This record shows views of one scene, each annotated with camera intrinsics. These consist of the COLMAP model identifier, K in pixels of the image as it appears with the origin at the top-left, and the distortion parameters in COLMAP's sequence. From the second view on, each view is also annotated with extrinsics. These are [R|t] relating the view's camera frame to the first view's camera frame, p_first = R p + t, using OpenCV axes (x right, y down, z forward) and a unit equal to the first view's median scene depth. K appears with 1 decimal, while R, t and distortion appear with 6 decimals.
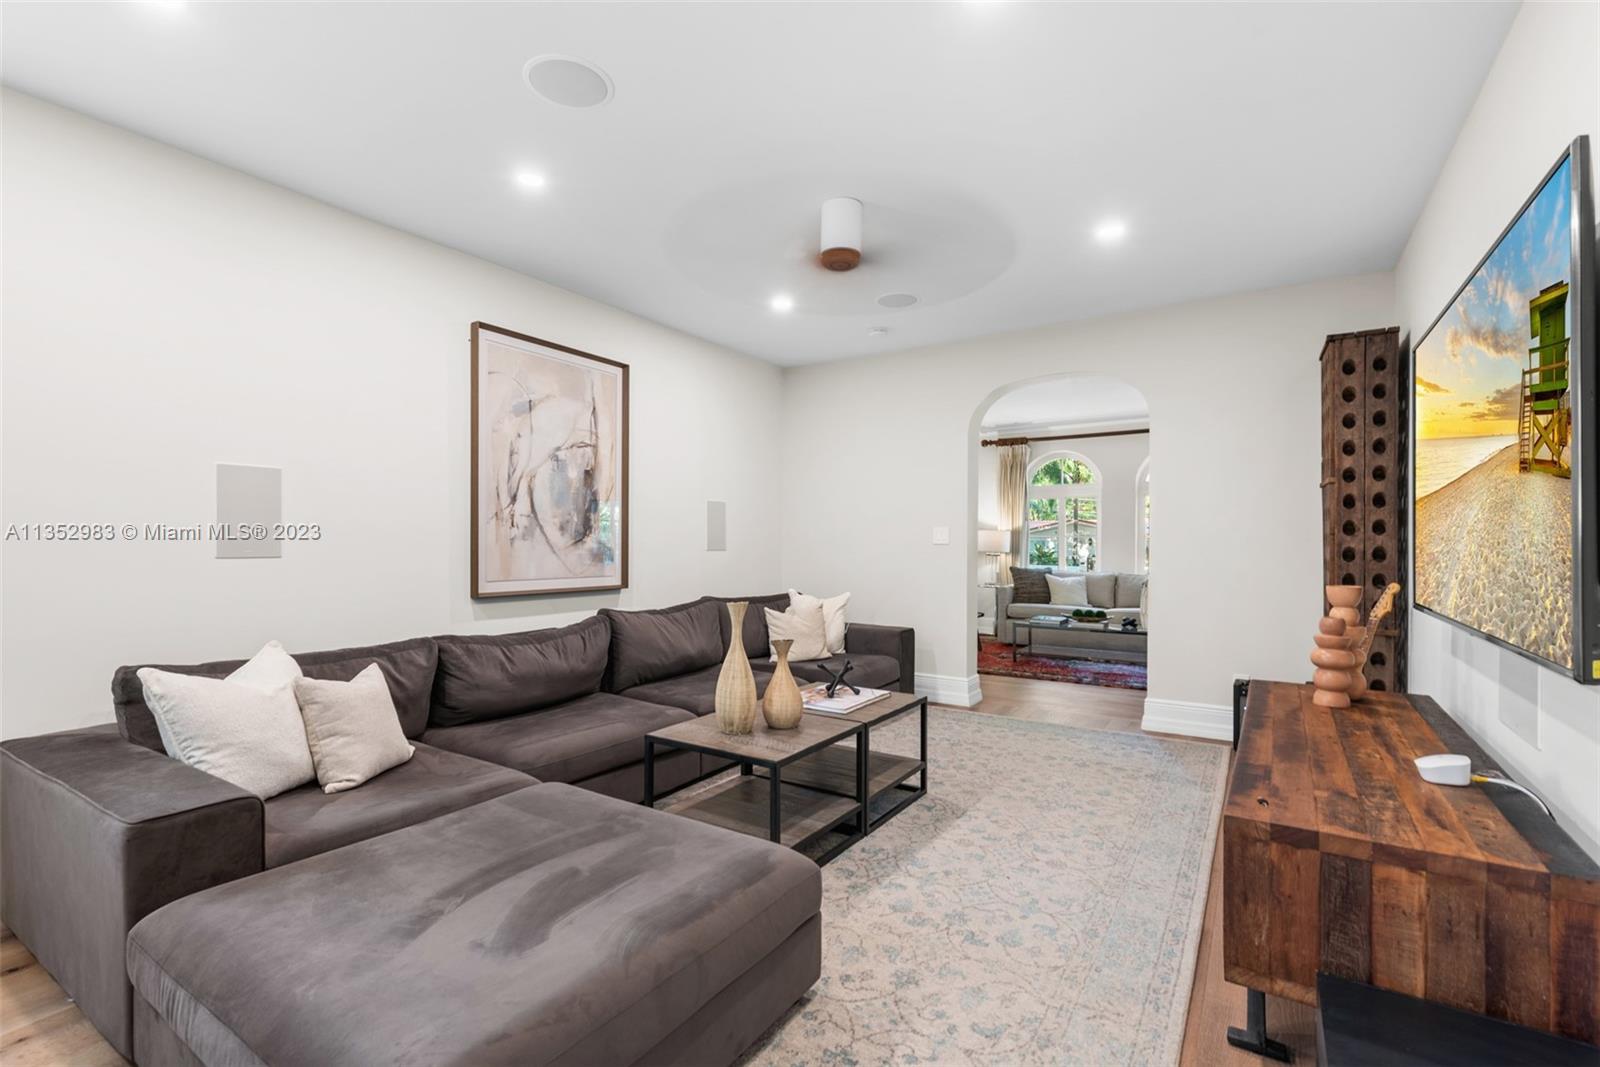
lens RADIAL K [[697.3, 0, 802.8], [0, 697.3, 538.6], [0, 0, 1]] dist [0.011543, -0.000692]
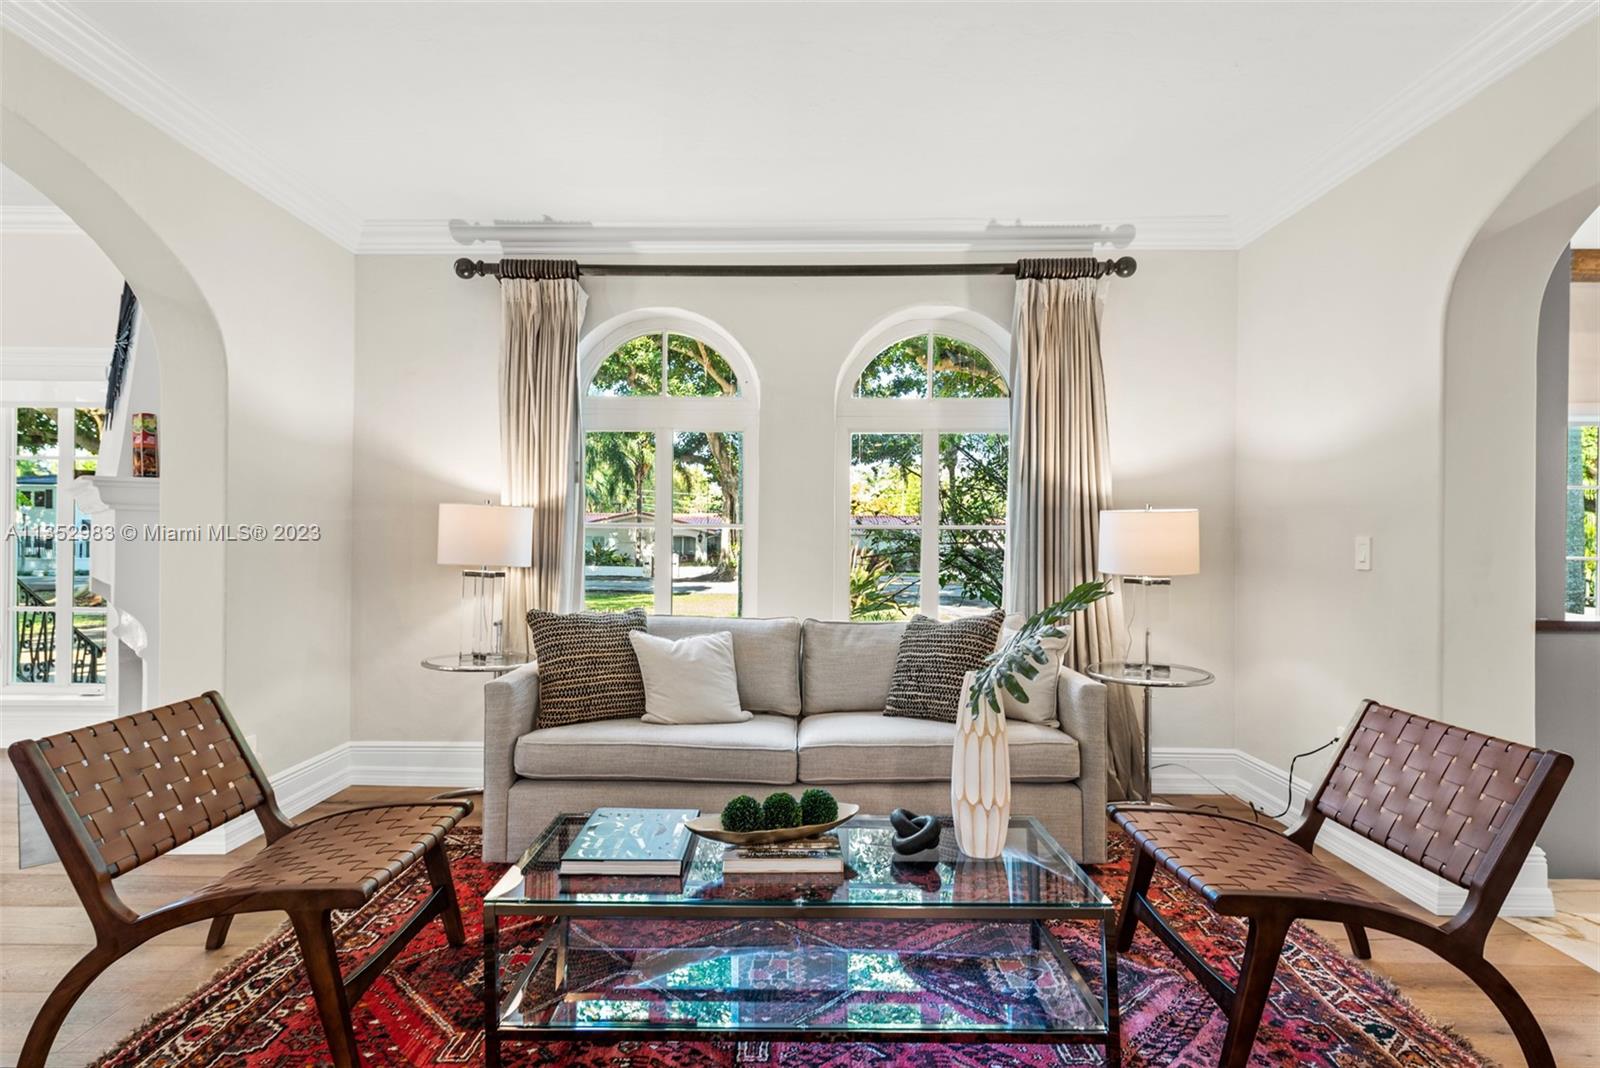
lens RADIAL K [[825.4, 0, 800.3], [0, 825.4, 534.8], [0, 0, 1]] dist [0.007372, 0.000182]
pose [[0.843323, 0.001903, 0.537403, 0.182745], [-0.001861, 0.999998, -0.000621, 0.002920], [-0.537403, -0.000477, 0.843325, 0.560215]]
